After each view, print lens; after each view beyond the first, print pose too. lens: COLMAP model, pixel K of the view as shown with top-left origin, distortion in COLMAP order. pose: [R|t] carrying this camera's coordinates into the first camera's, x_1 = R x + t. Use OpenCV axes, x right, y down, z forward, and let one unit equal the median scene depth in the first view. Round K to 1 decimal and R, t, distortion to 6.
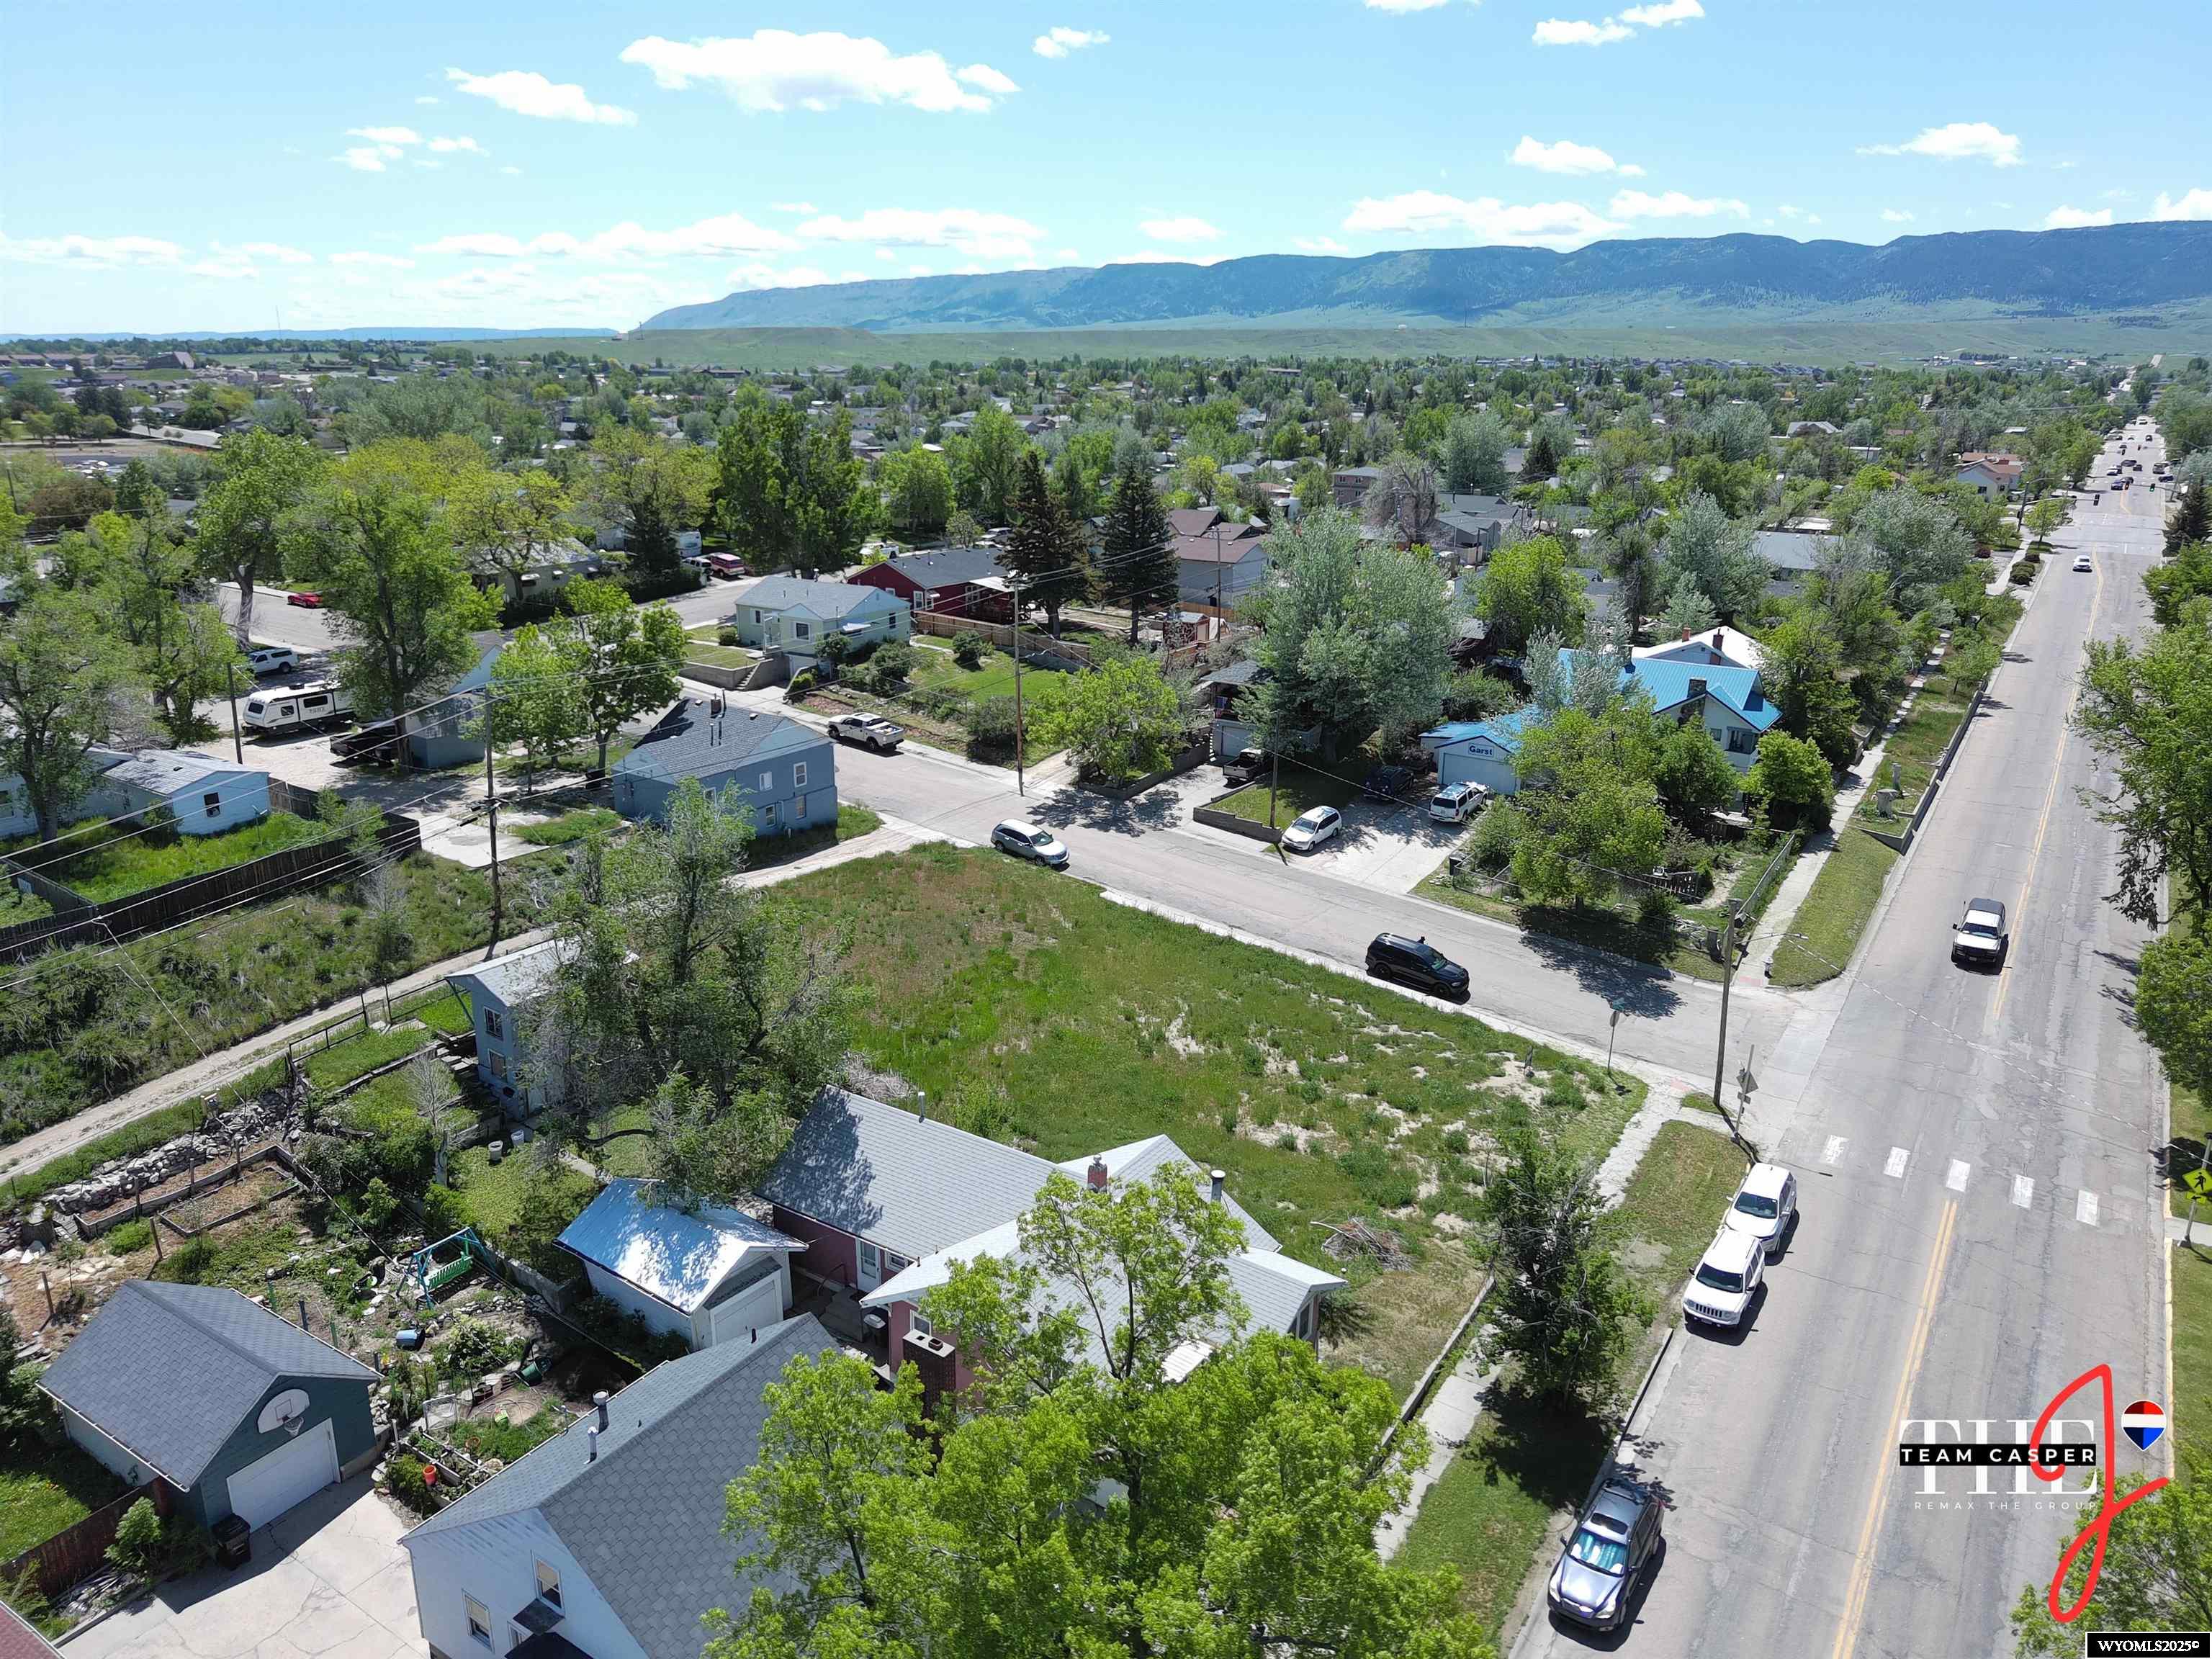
lens RADIAL K [[1508.2, 0, 1107.7], [0, 1508.2, 842.6], [0, 0, 1]] dist [0.023542, -0.011814]
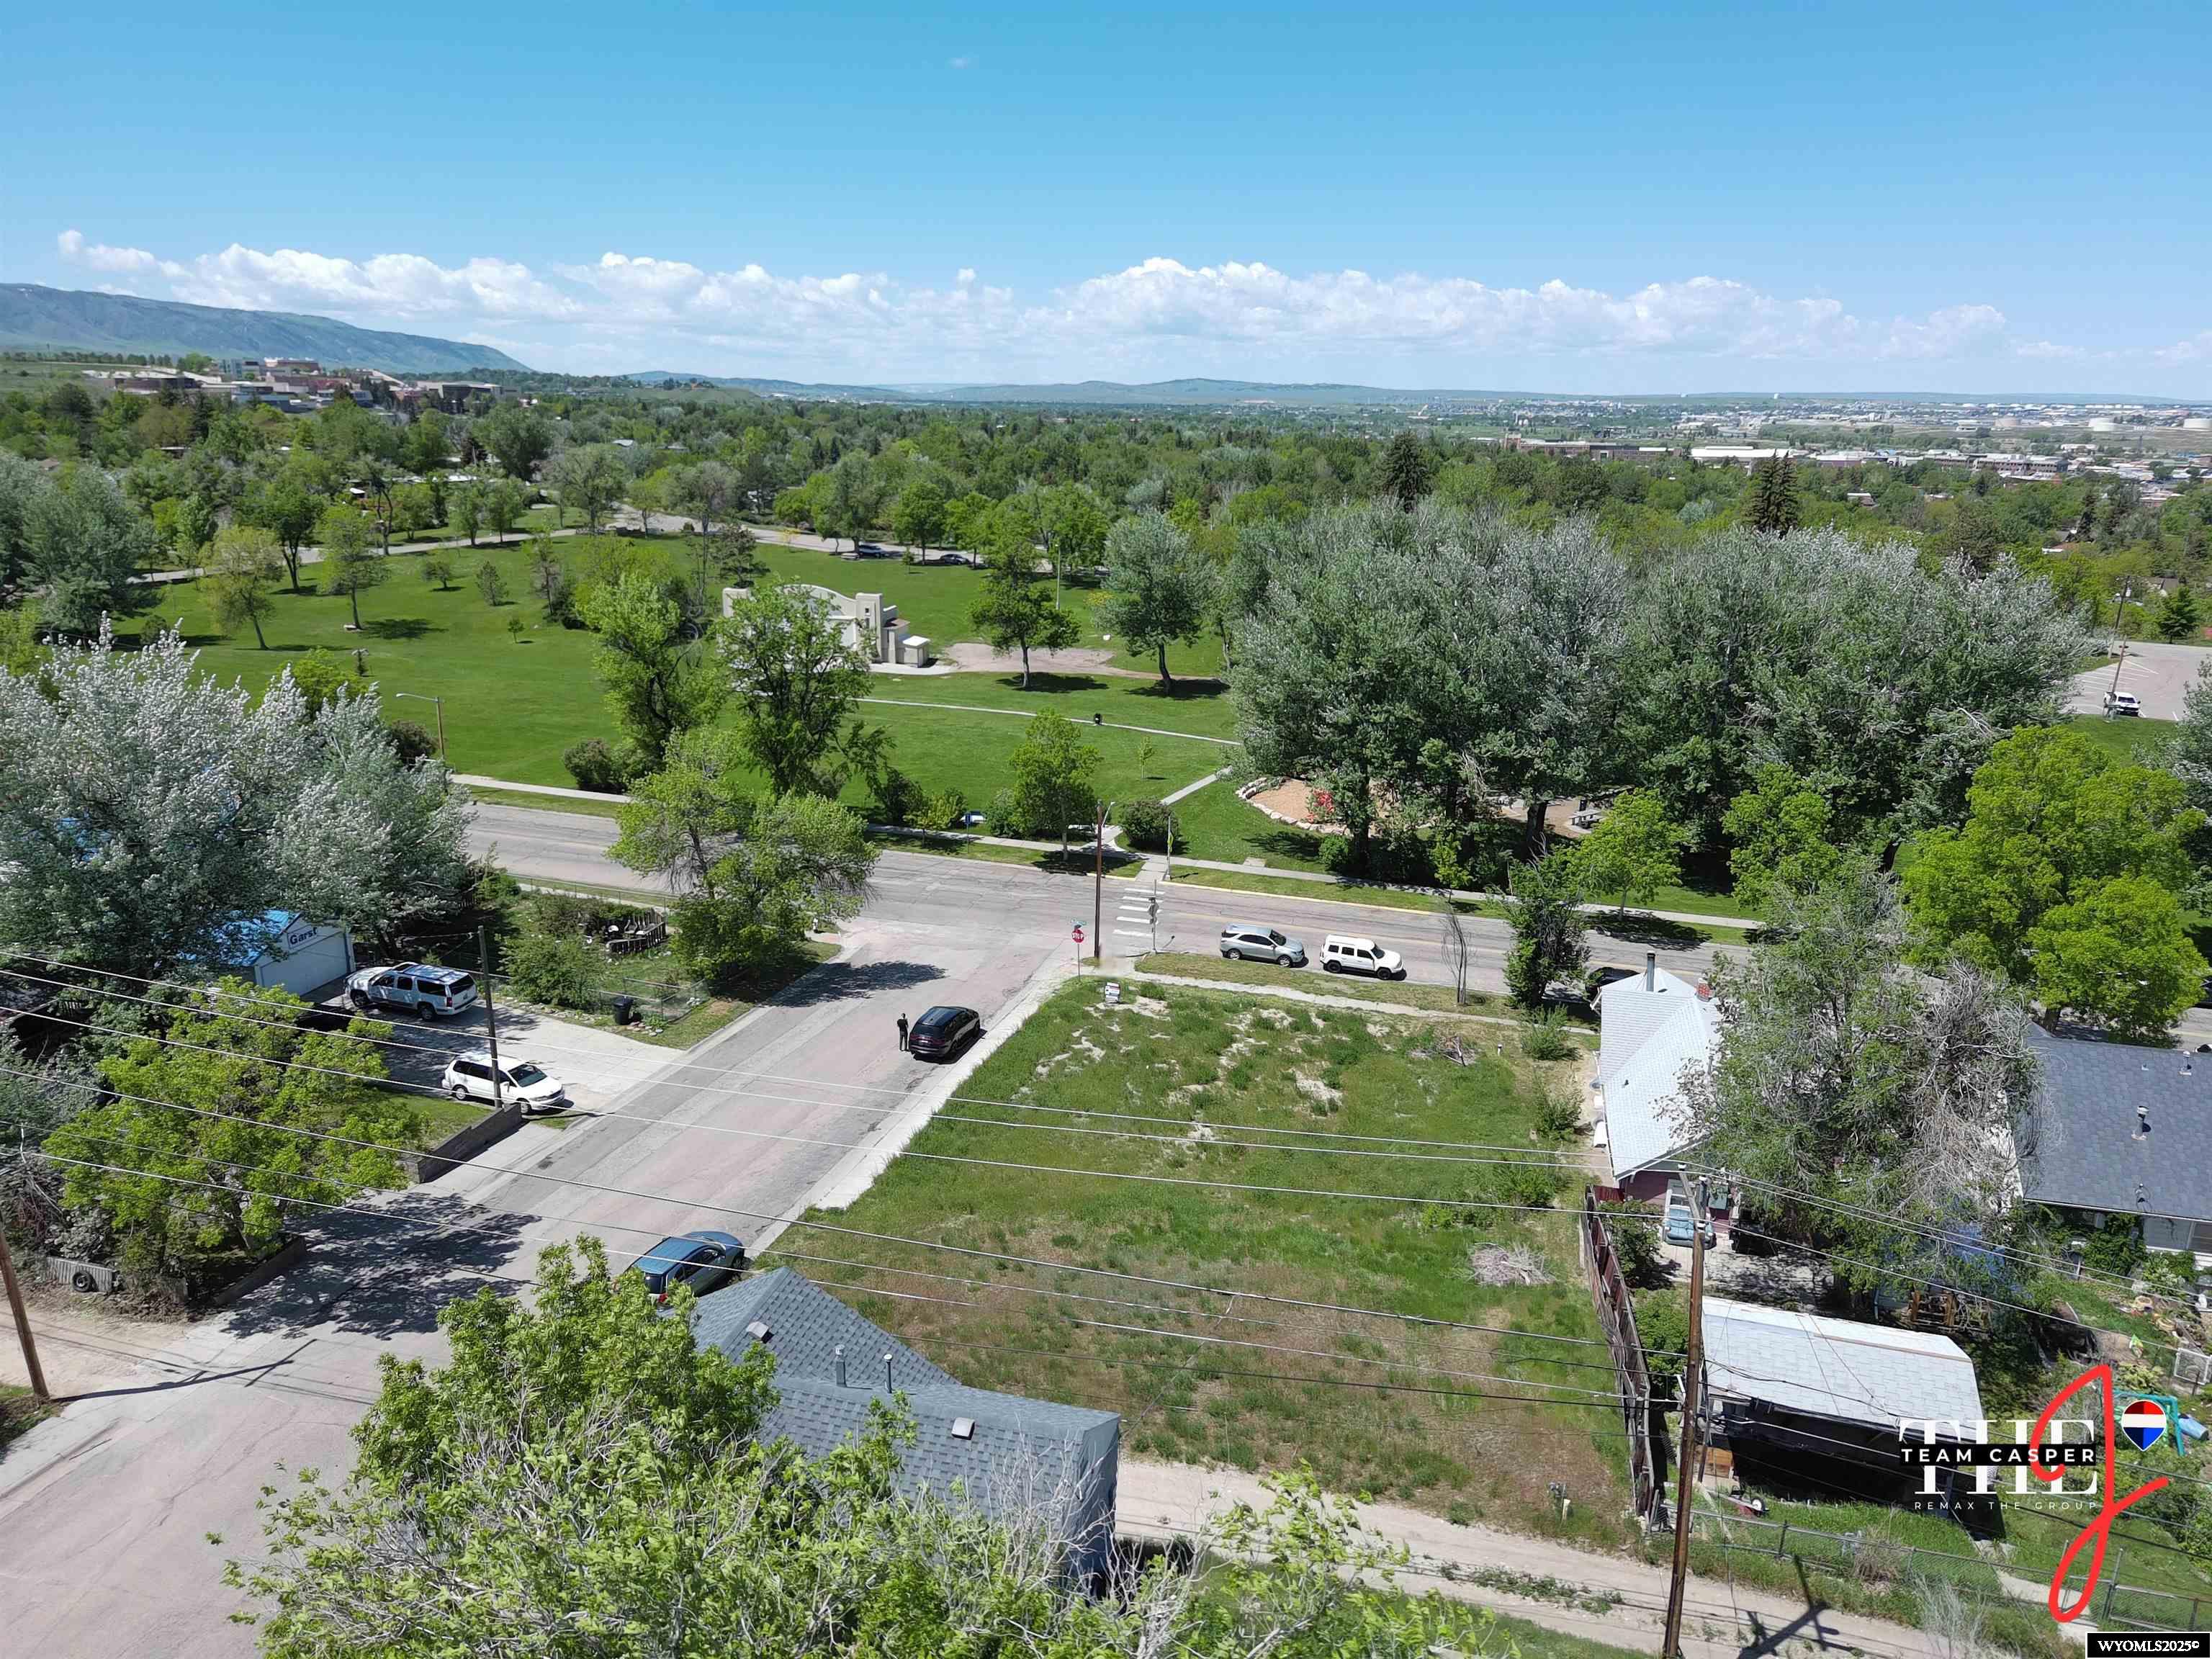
lens RADIAL K [[1506.1, 0, 1100.3], [0, 1506.1, 830.4], [0, 0, 1]] dist [0.027025, -0.020352]
pose [[-0.327661, -0.277267, 0.903195, -0.506863], [0.270503, 0.888419, 0.370864, -0.277397], [-0.905244, 0.365835, -0.216098, 0.862214]]
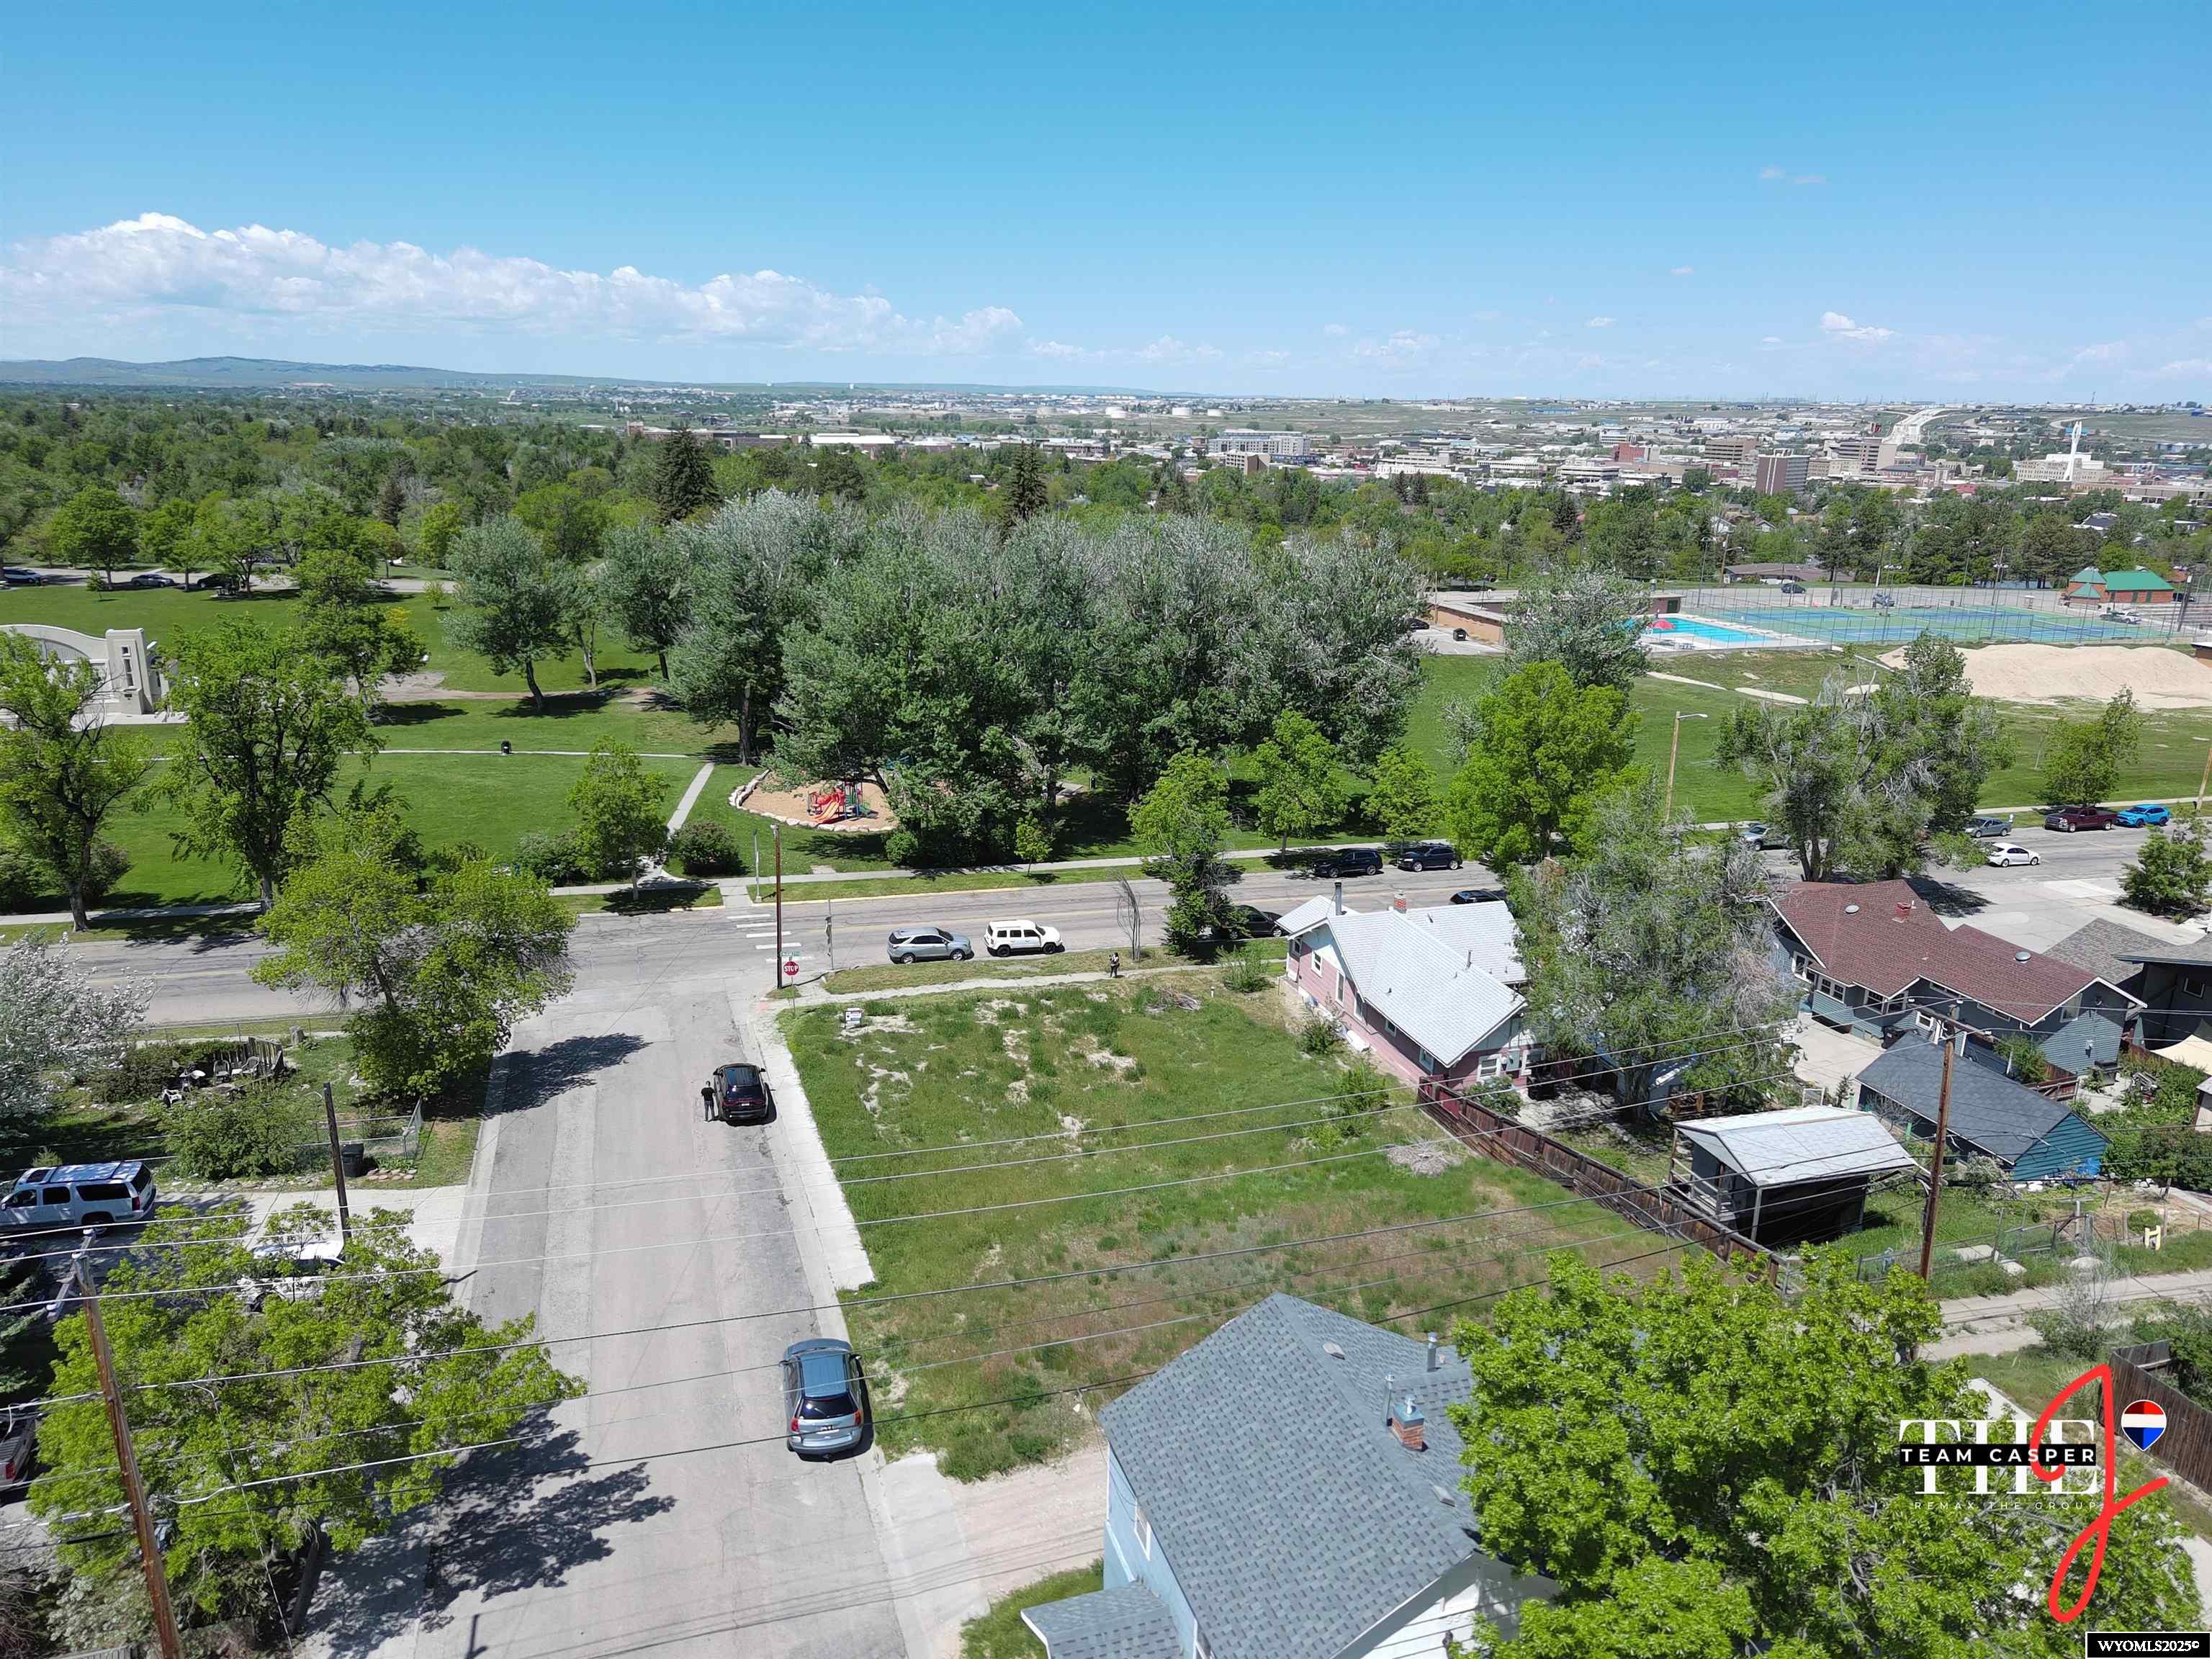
lens RADIAL K [[1508.2, 0, 1098.7], [0, 1508.2, 824.5], [0, 0, 1]] dist [0.023542, -0.011814]
pose [[-0.782844, -0.195079, 0.590846, -0.347817], [0.161560, 0.853284, 0.495788, -0.353612], [-0.600877, 0.483582, -0.636471, 1.089512]]
